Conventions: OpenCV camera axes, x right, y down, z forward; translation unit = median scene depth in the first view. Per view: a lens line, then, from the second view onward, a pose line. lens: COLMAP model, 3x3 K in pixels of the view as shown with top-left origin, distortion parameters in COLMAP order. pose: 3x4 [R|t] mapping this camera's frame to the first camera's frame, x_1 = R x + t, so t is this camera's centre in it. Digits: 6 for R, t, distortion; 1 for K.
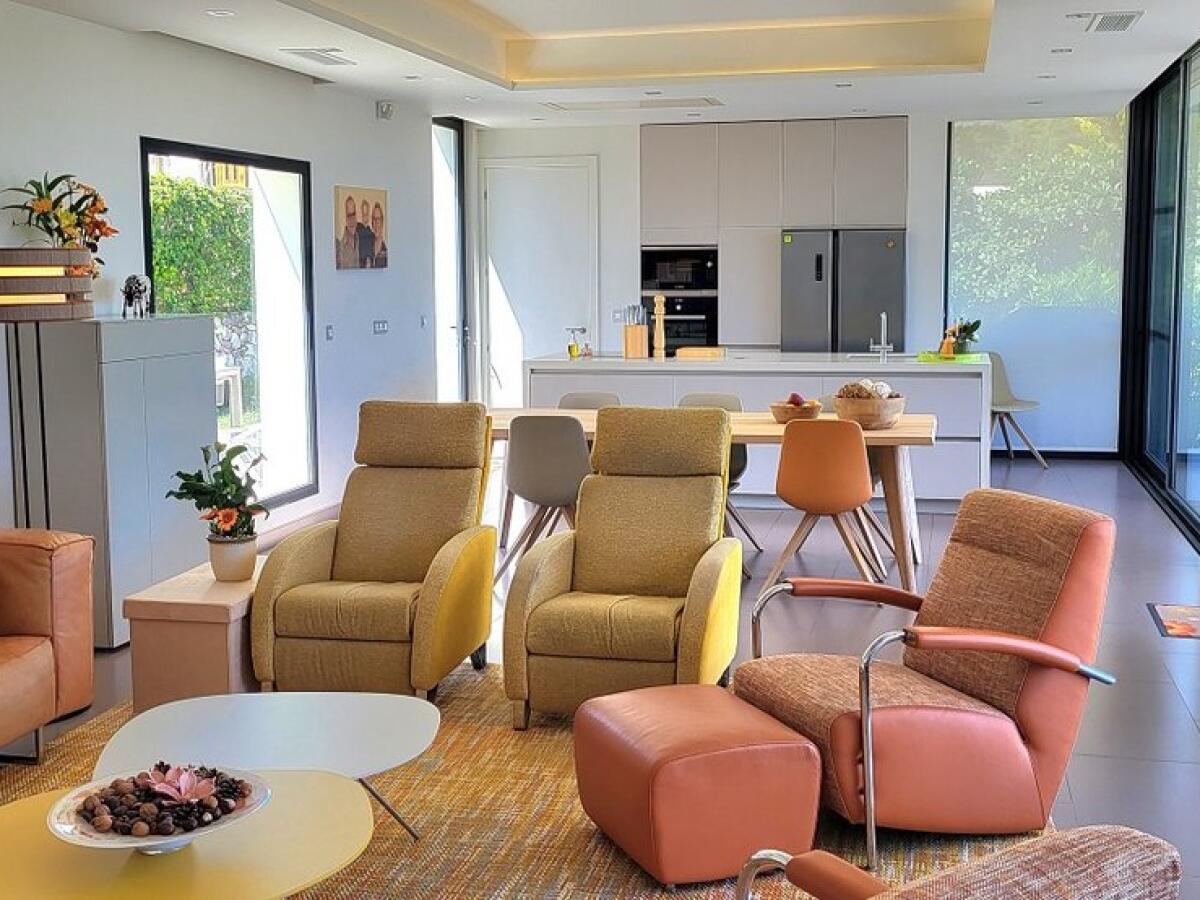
lens RADIAL K [[1472.0, 0, 600.0], [0, 1472.0, 450.0], [0, 0, 1]] dist [0.007221, 0.027532]
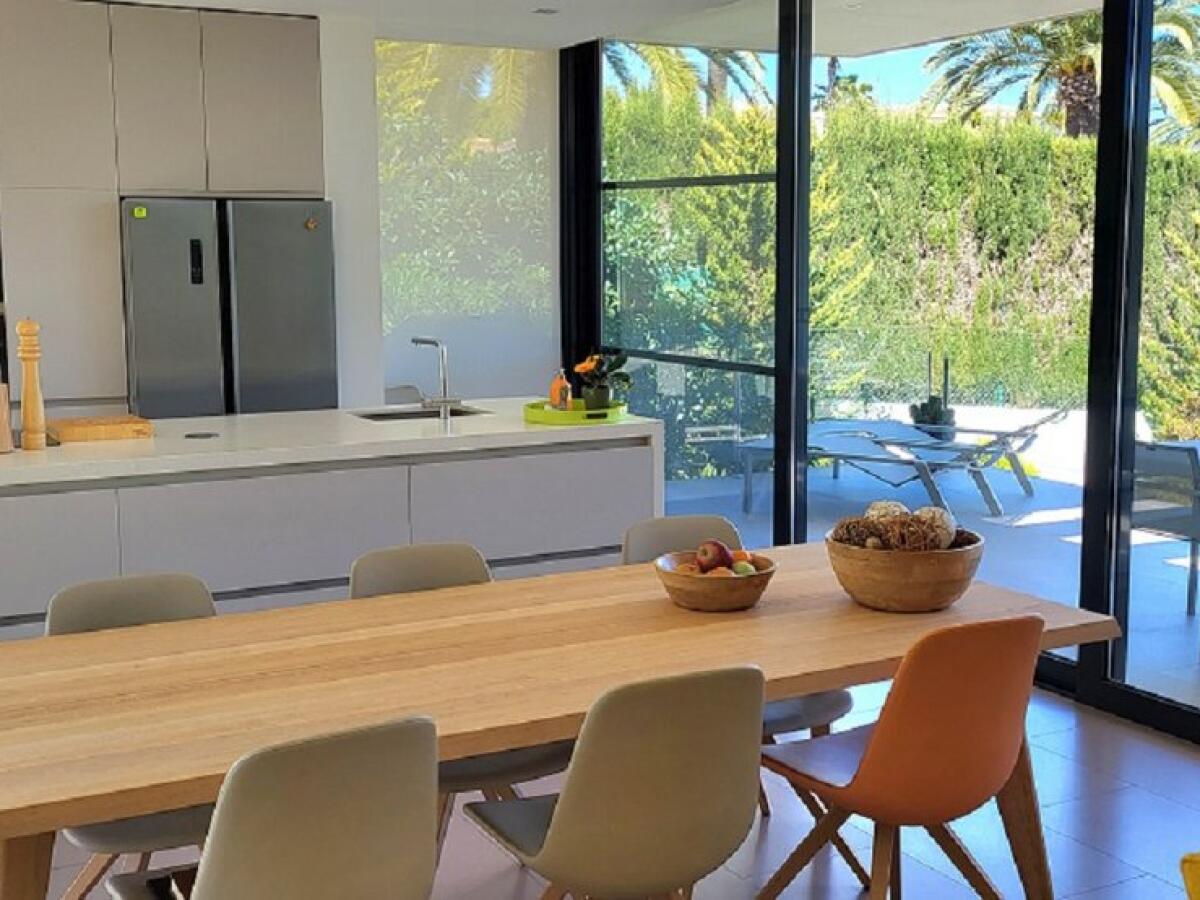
lens RADIAL K [[1472.0, 0, 600.0], [0, 1472.0, 450.0], [0, 0, 1]] dist [0.007221, 0.027532]
pose [[0.738454, -0.088989, 0.668407, -0.131736], [0.081794, 0.995755, 0.042205, -0.061371], [-0.669325, 0.023505, 0.742598, 0.461720]]
